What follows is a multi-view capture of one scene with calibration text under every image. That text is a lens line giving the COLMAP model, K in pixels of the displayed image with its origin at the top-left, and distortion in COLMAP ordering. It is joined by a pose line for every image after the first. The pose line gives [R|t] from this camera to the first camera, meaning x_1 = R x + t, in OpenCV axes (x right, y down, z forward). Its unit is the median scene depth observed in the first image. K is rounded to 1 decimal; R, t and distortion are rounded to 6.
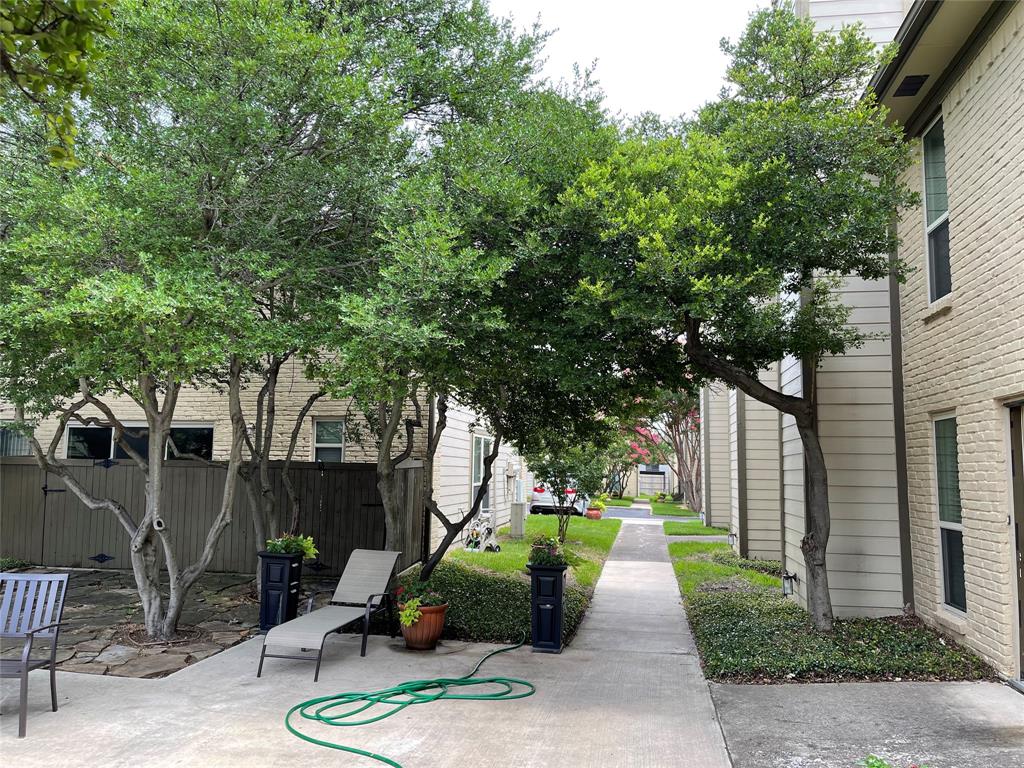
lens RADIAL K [[770.0, 0, 508.9], [0, 770.0, 382.0], [0, 0, 1]] dist [0.033279, -0.049303]
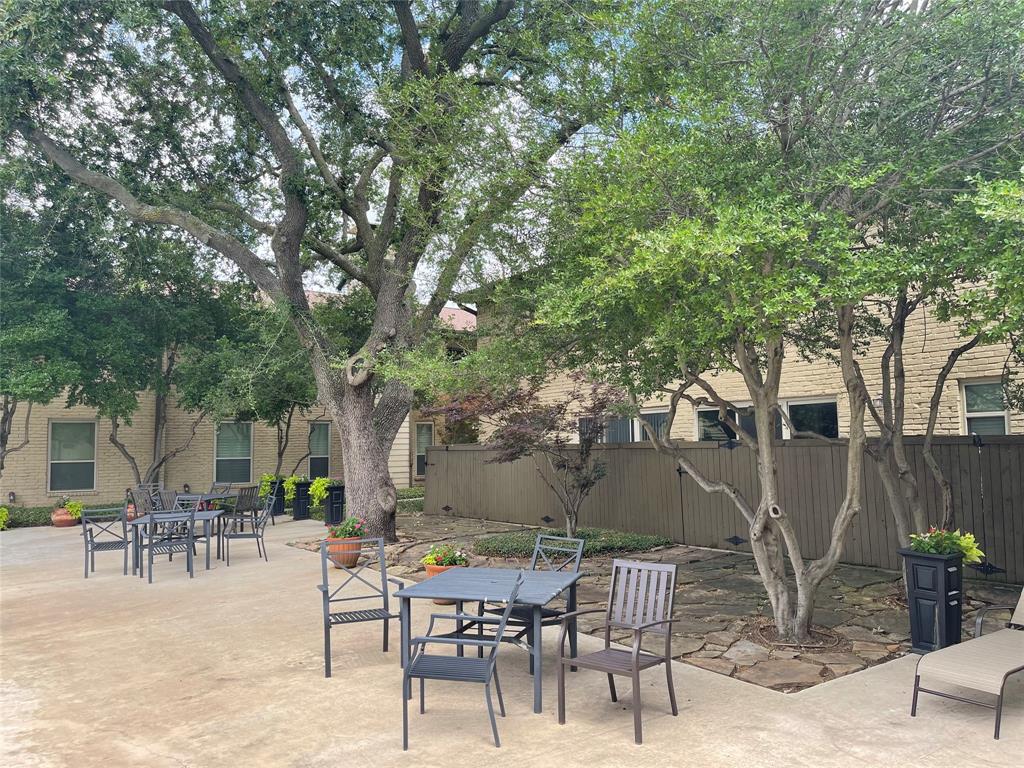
lens RADIAL K [[770.0, 0, 508.9], [0, 770.0, 382.0], [0, 0, 1]] dist [0.033279, -0.049303]
pose [[0.709218, -0.085038, -0.699842, -0.034995], [0.103462, 0.994505, -0.015994, 0.018489], [0.697356, -0.061063, 0.714119, 0.156772]]
